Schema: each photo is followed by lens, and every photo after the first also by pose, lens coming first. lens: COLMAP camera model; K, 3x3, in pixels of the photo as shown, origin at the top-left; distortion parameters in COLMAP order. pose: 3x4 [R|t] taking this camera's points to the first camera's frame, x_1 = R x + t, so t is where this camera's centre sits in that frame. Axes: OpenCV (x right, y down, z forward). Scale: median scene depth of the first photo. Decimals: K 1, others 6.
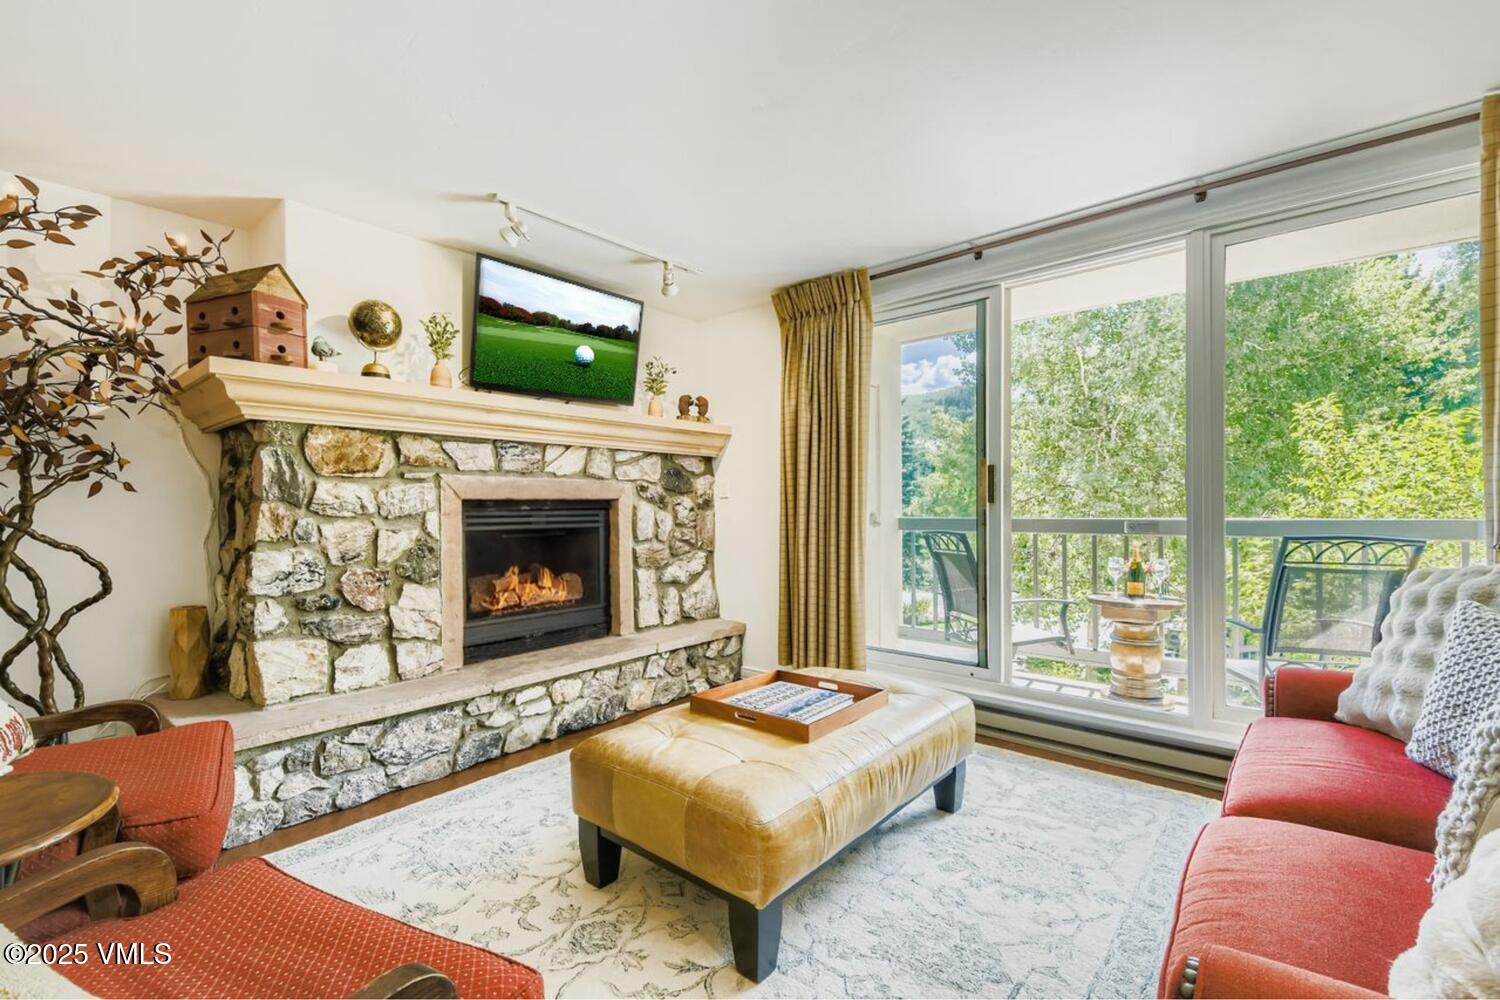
lens RADIAL K [[659.9, 0, 731.2], [0, 659.9, 489.0], [0, 0, 1]] dist [0.017856, -0.008925]
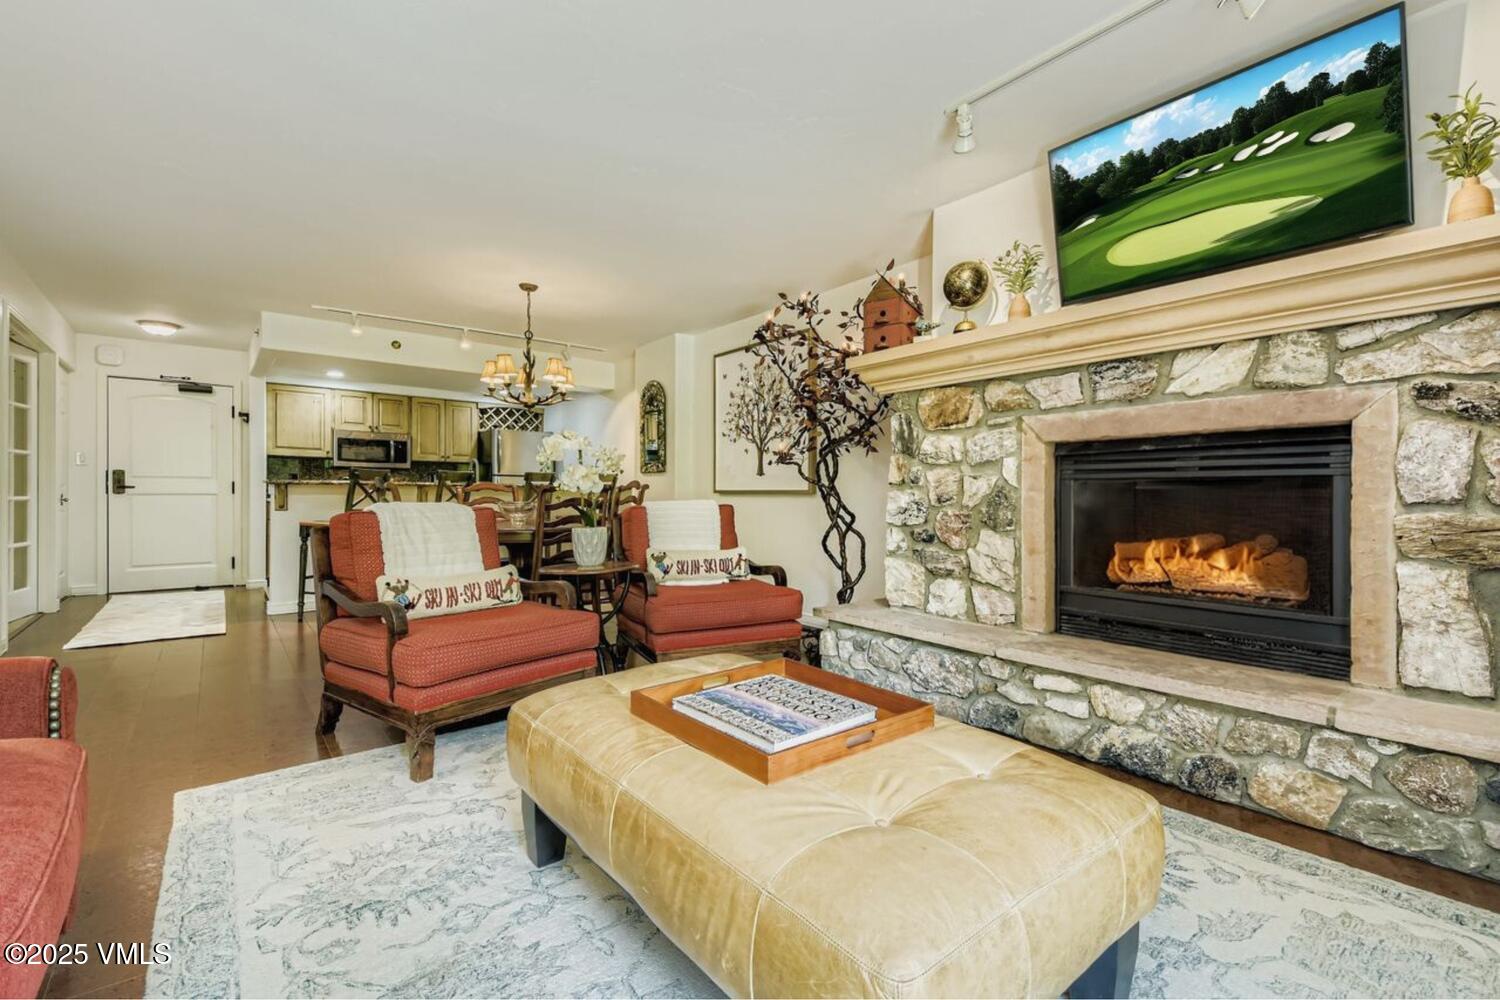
lens RADIAL K [[659.9, 0, 771.9], [0, 659.9, 498.3], [0, 0, 1]] dist [0.017856, -0.008925]
pose [[-0.171428, 0.005239, -0.985183, 0.540663], [0.021180, 0.999774, 0.001631, 0.084308], [0.984969, -0.020586, -0.171501, 0.824013]]
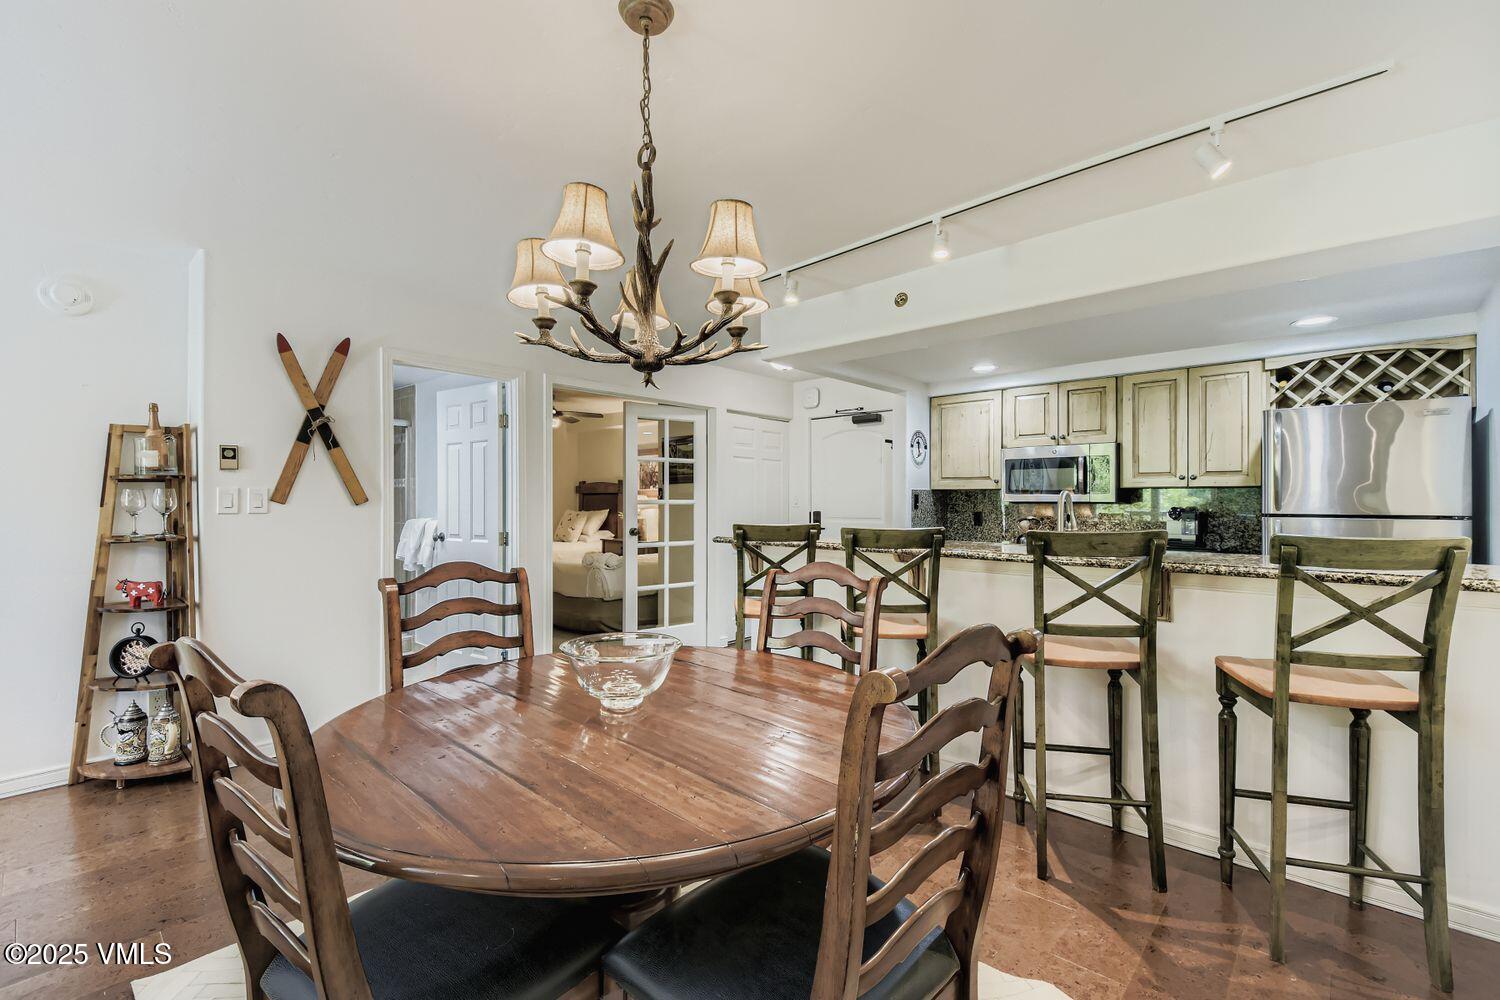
lens RADIAL K [[659.9, 0, 743.1], [0, 659.9, 509.0], [0, 0, 1]] dist [0.017856, -0.008925]
pose [[-0.998870, 0.008805, 0.046706, -0.951362], [0.008324, 0.999910, -0.010487, -0.029832], [-0.046794, -0.010086, -0.998854, 0.517934]]
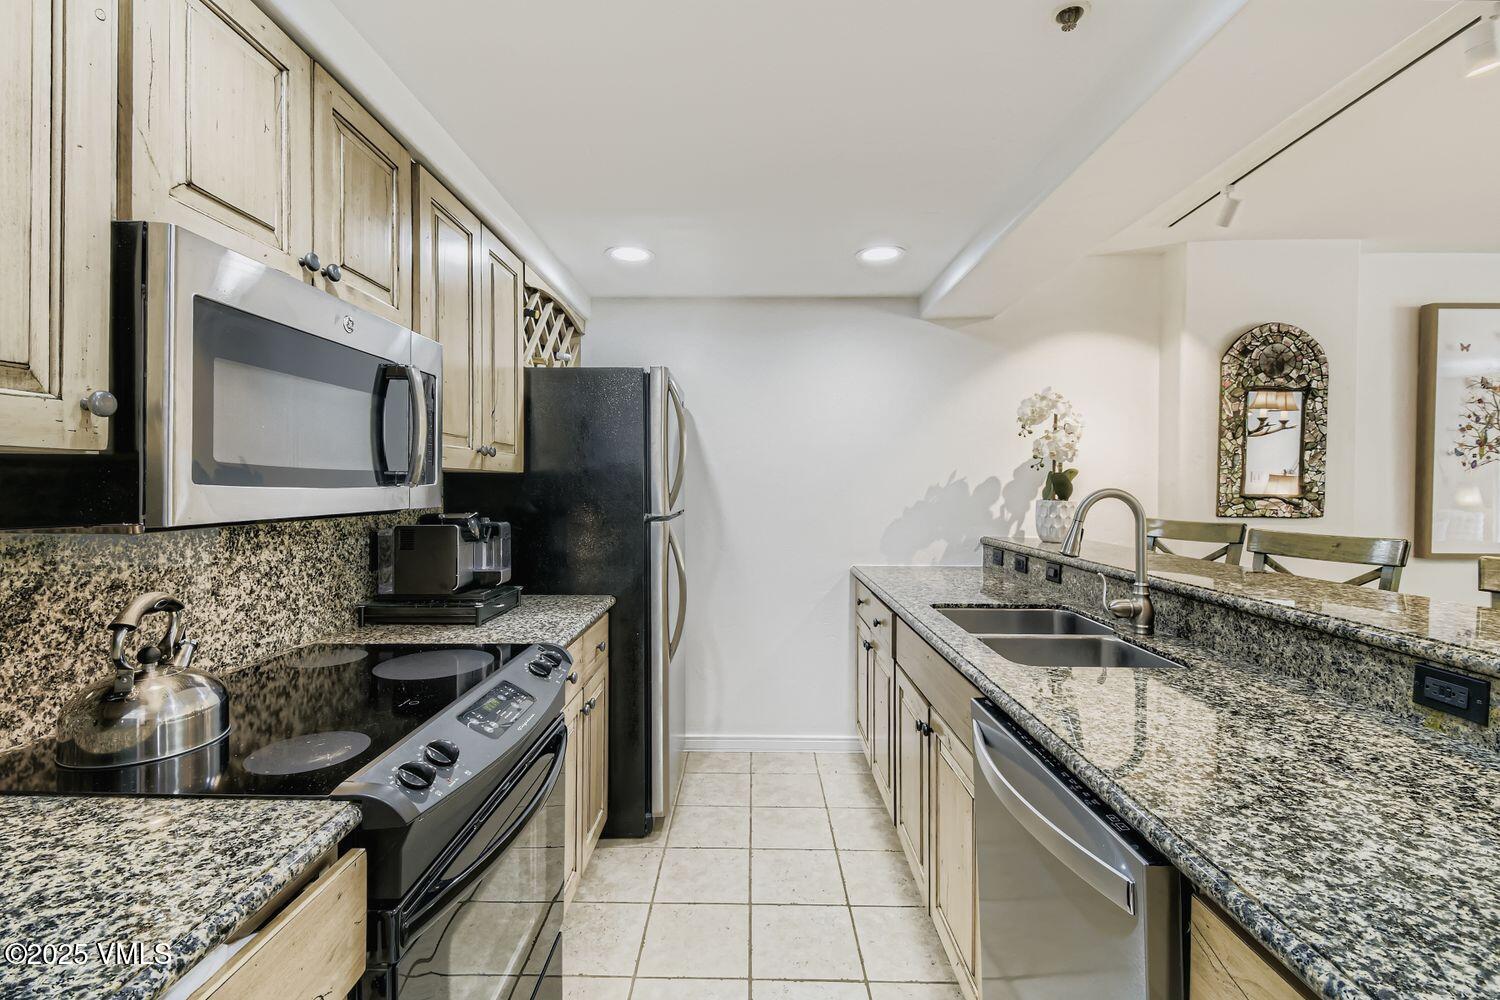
lens RADIAL K [[659.9, 0, 741.9], [0, 659.9, 490.6], [0, 0, 1]] dist [0.017856, -0.008925]
pose [[0.635133, 0.018584, -0.772179, -1.132305], [0.012614, 0.999328, 0.034426, -0.080721], [0.772299, -0.031605, 0.634472, -1.088633]]
